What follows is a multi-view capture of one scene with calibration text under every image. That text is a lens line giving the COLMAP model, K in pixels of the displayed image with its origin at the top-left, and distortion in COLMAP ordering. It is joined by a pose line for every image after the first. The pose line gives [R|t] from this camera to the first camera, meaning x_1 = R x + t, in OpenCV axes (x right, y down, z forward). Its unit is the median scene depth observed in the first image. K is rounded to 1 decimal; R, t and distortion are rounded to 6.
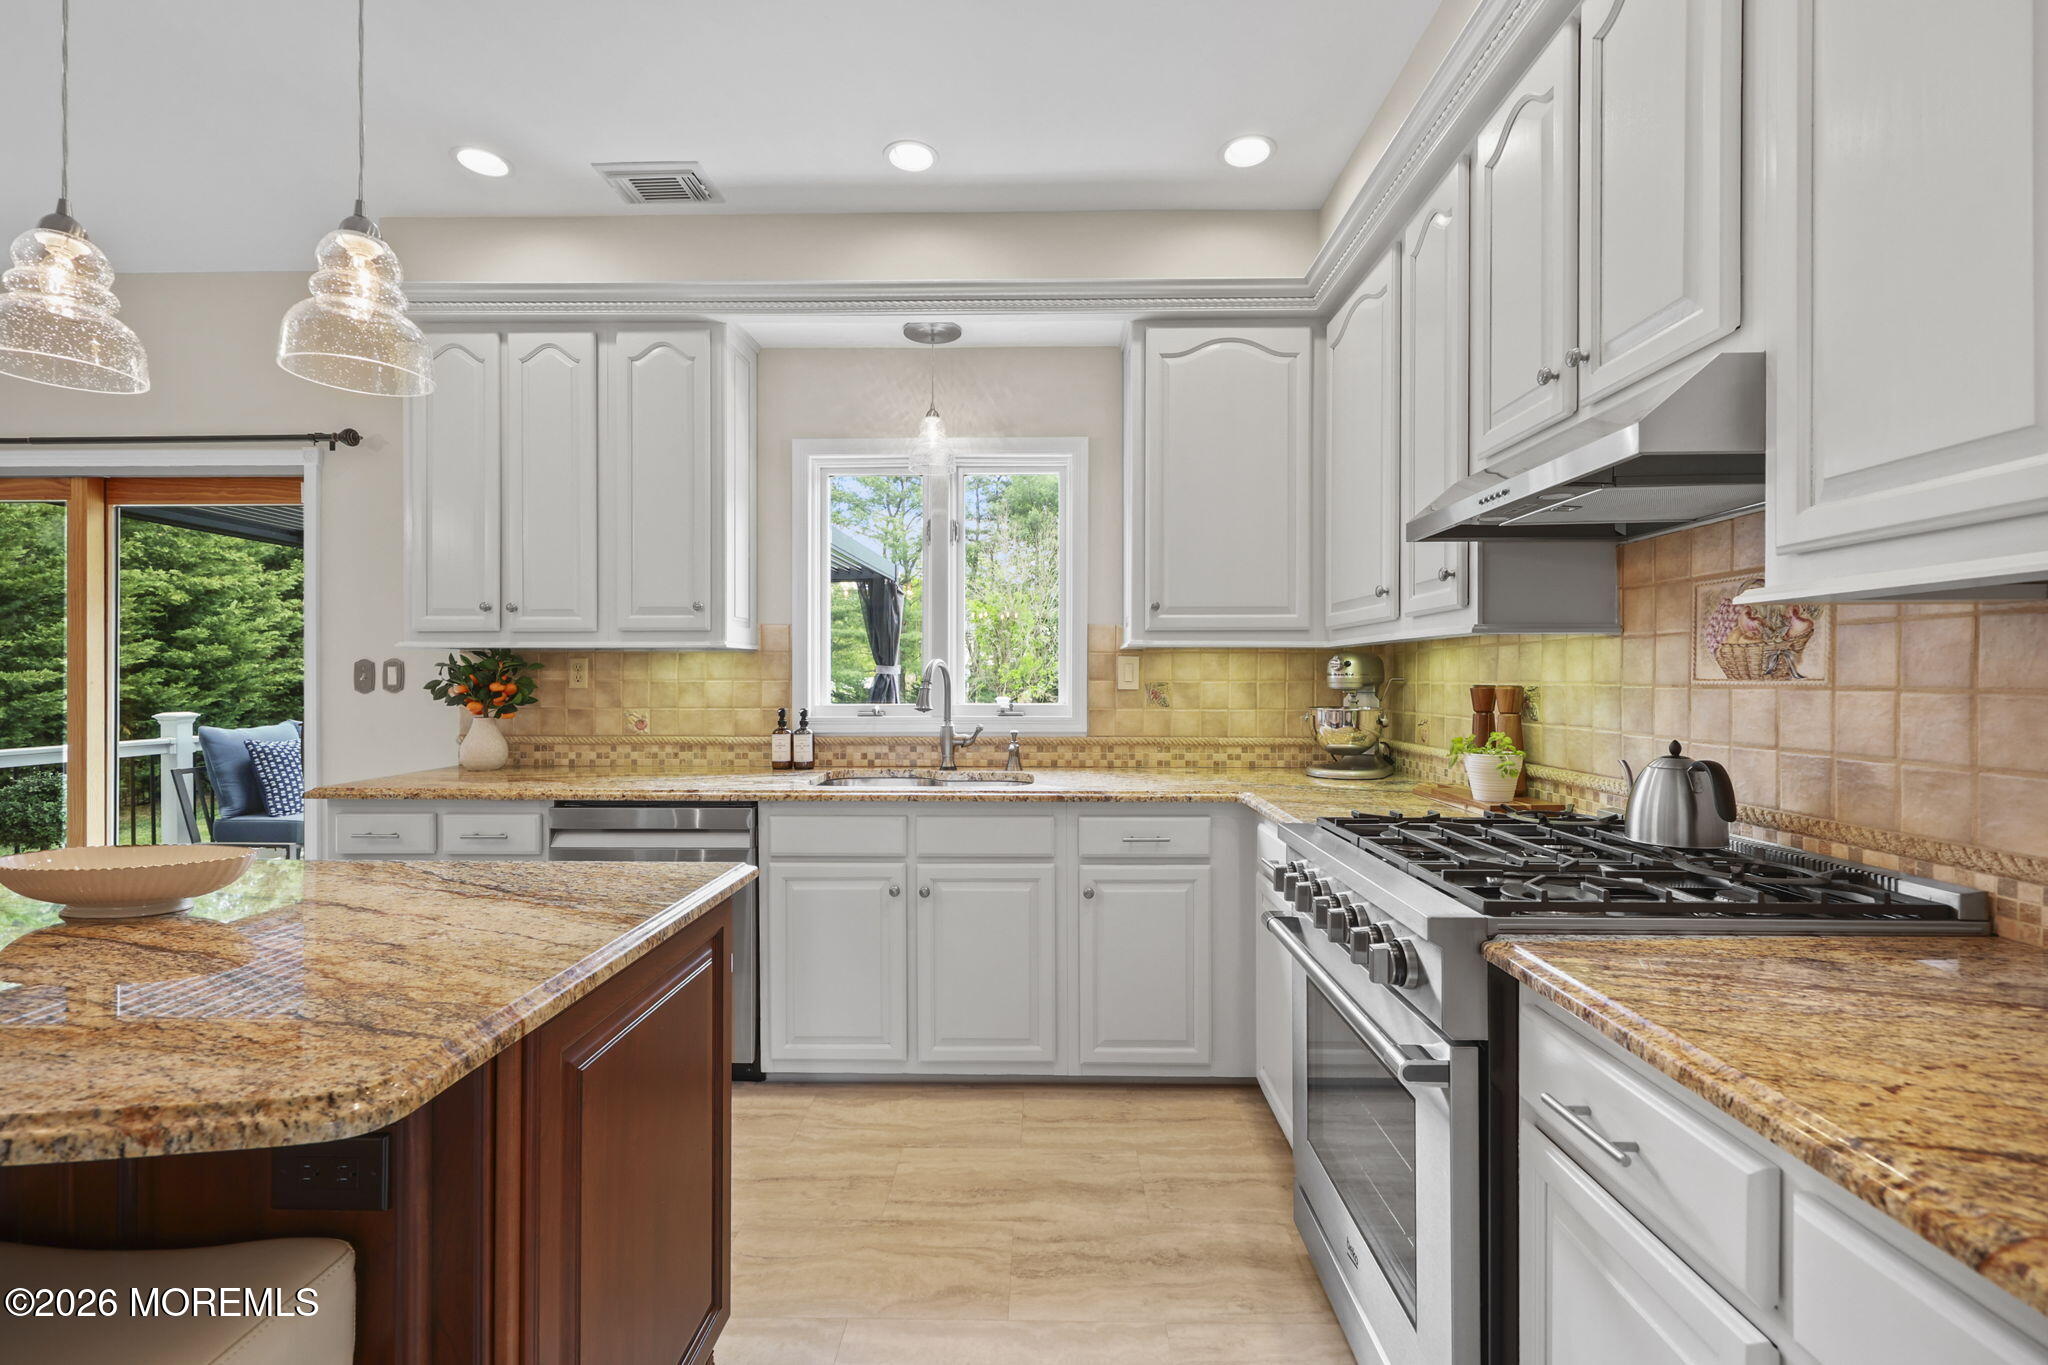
lens RADIAL K [[867.2, 0, 1024.5], [0, 867.2, 689.9], [0, 0, 1]] dist [-0.014044, 0.000883]
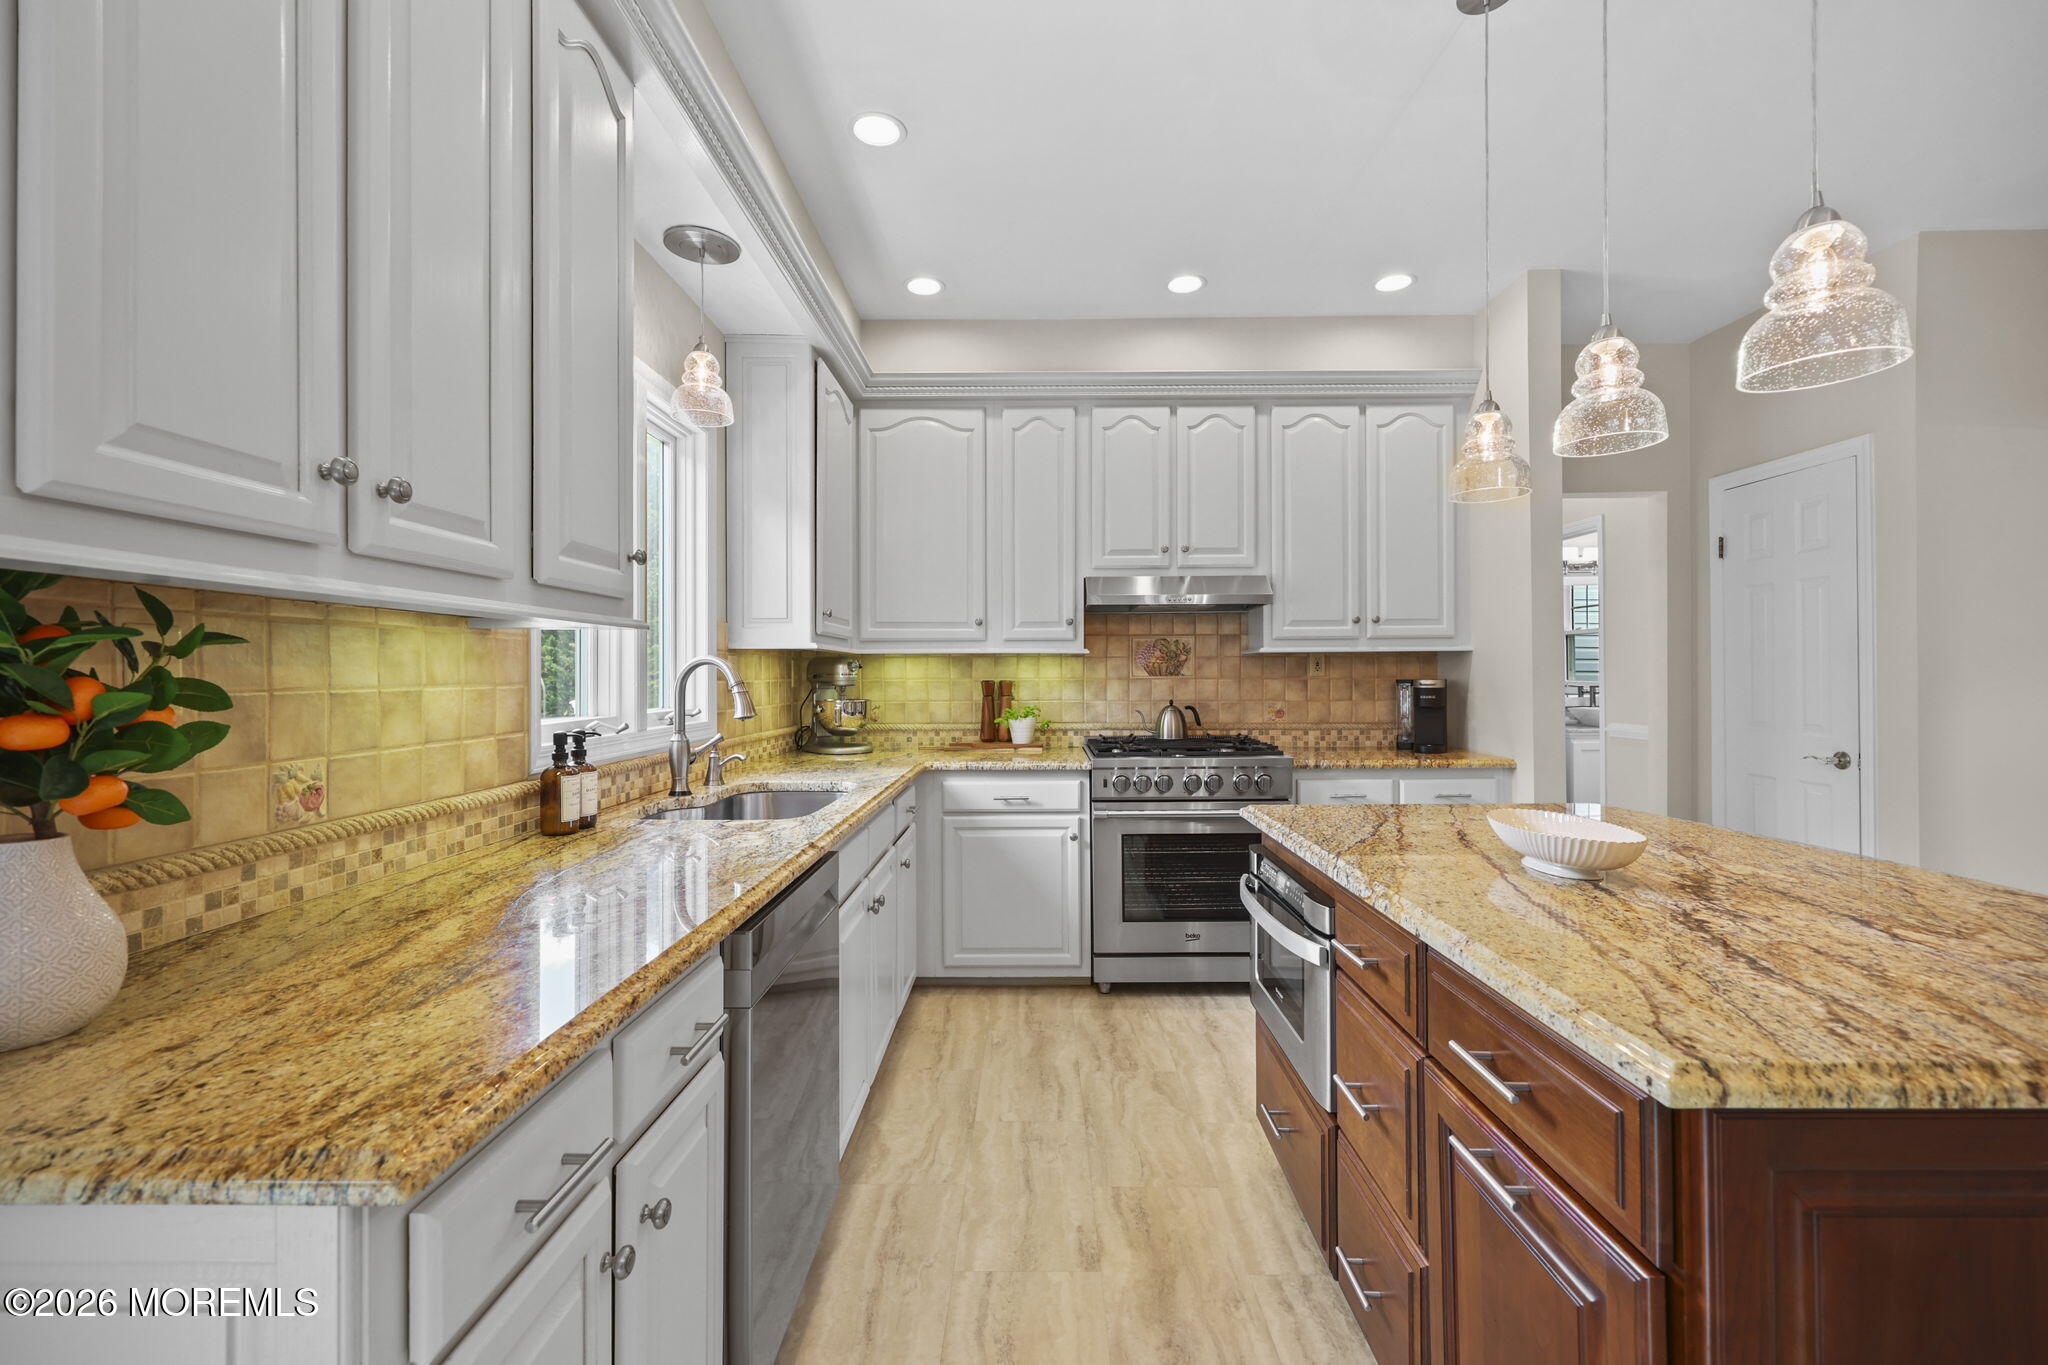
lens RADIAL K [[867.2, 0, 1025.6], [0, 867.2, 688.2], [0, 0, 1]] dist [-0.014044, 0.000883]
pose [[-0.003104, -0.016932, 0.999852, -0.852022], [0.018141, 0.999691, 0.016986, -0.012555], [-0.999831, 0.018191, -0.002796, 0.665012]]
